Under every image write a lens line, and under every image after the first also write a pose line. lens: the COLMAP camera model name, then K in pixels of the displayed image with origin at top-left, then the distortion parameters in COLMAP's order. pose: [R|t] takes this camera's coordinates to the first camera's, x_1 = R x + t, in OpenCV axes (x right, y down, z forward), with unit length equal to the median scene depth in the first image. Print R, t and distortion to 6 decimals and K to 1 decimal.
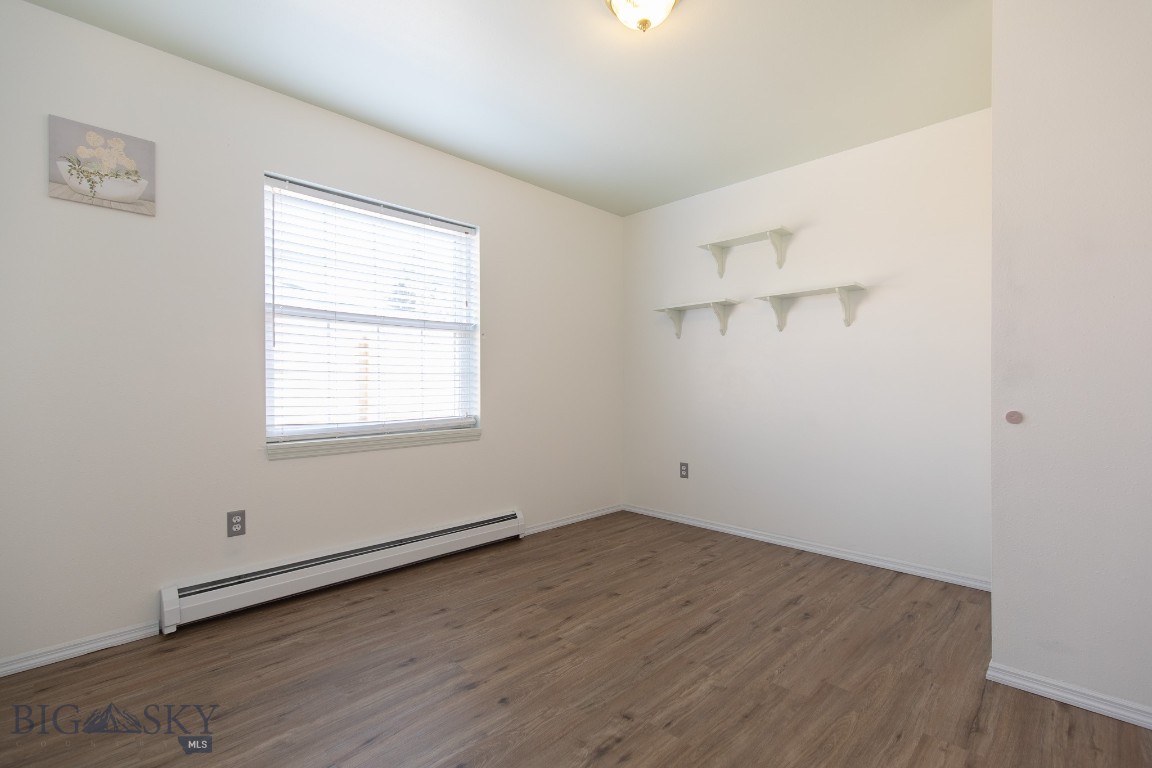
lens RADIAL K [[517.9, 0, 583.9], [0, 517.9, 384.6], [0, 0, 1]] dist [0.010417, -0.000459]
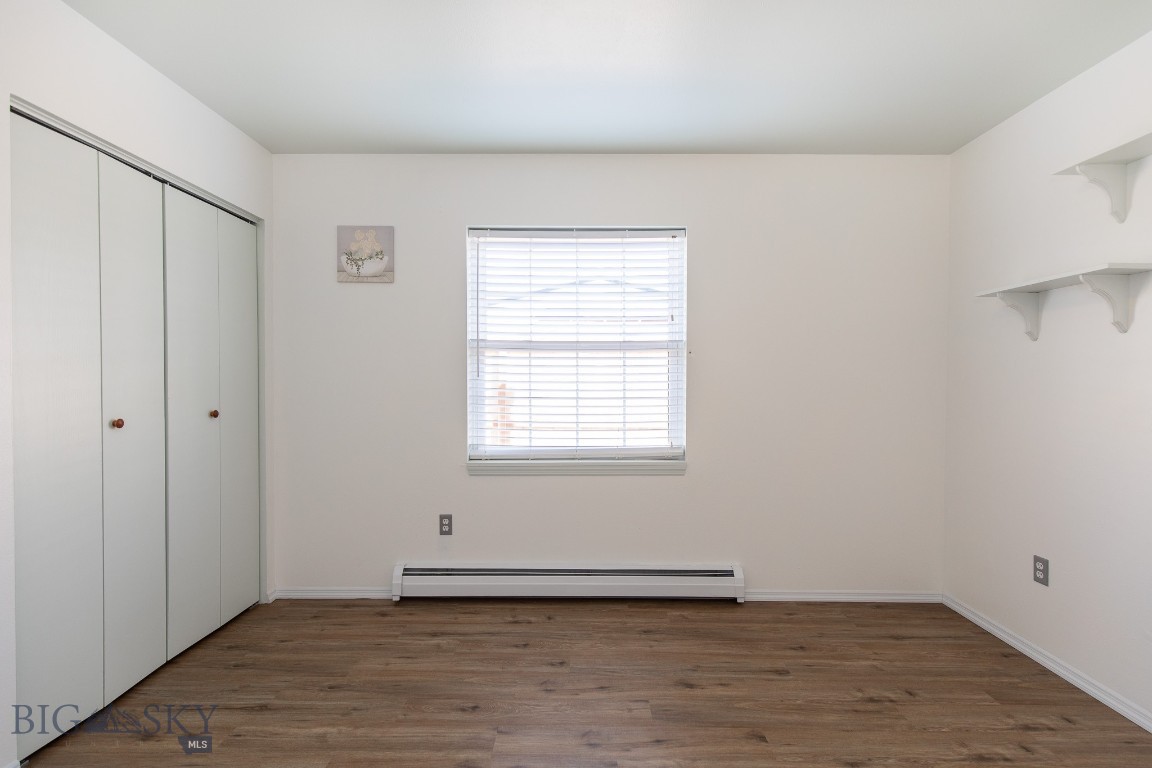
lens RADIAL K [[520.2, 0, 582.1], [0, 520.2, 387.9], [0, 0, 1]] dist [0.008177, -0.001076]
pose [[0.697337, 0.013572, -0.716615, 0.416182], [-0.003765, 0.999876, 0.015272, -0.071132], [0.716734, -0.007952, 0.697302, 0.386179]]
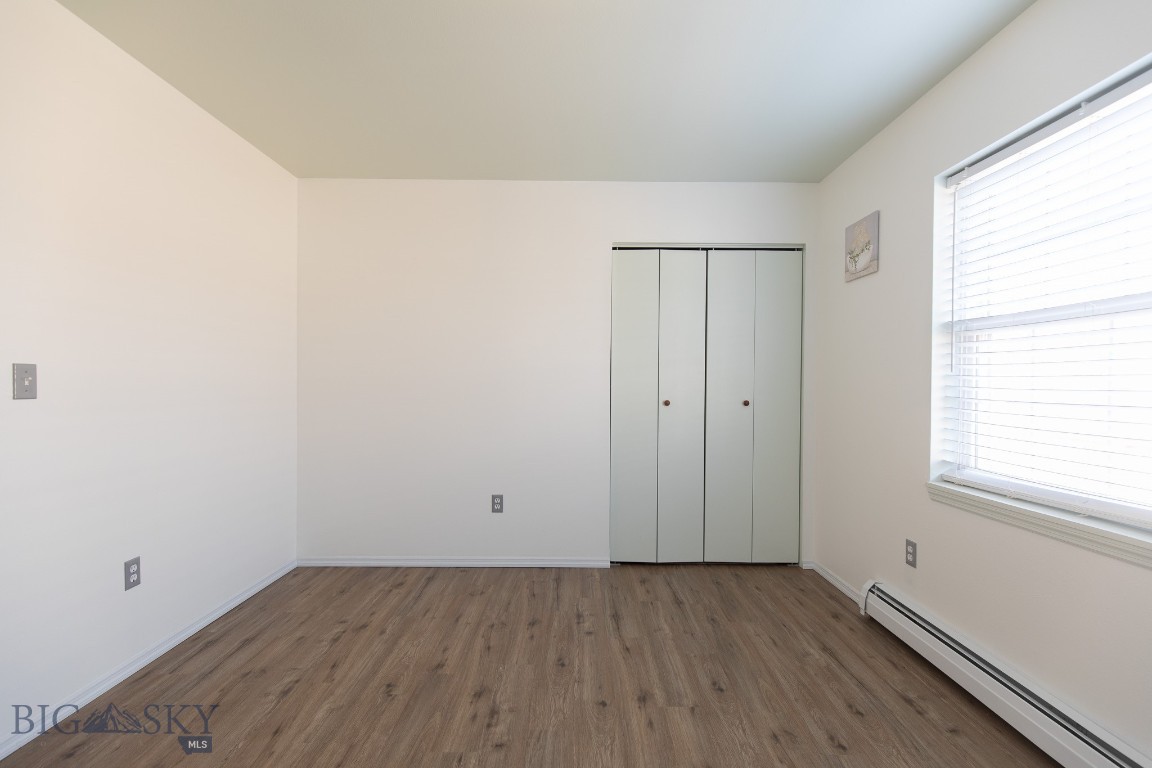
lens RADIAL K [[520.2, 0, 582.1], [0, 520.2, 387.9], [0, 0, 1]] dist [0.008177, -0.001076]
pose [[-0.708726, 0.003075, -0.705477, 0.474678], [-0.005834, 0.999931, 0.010220, -0.054419], [0.705459, 0.011359, -0.708659, 1.259565]]
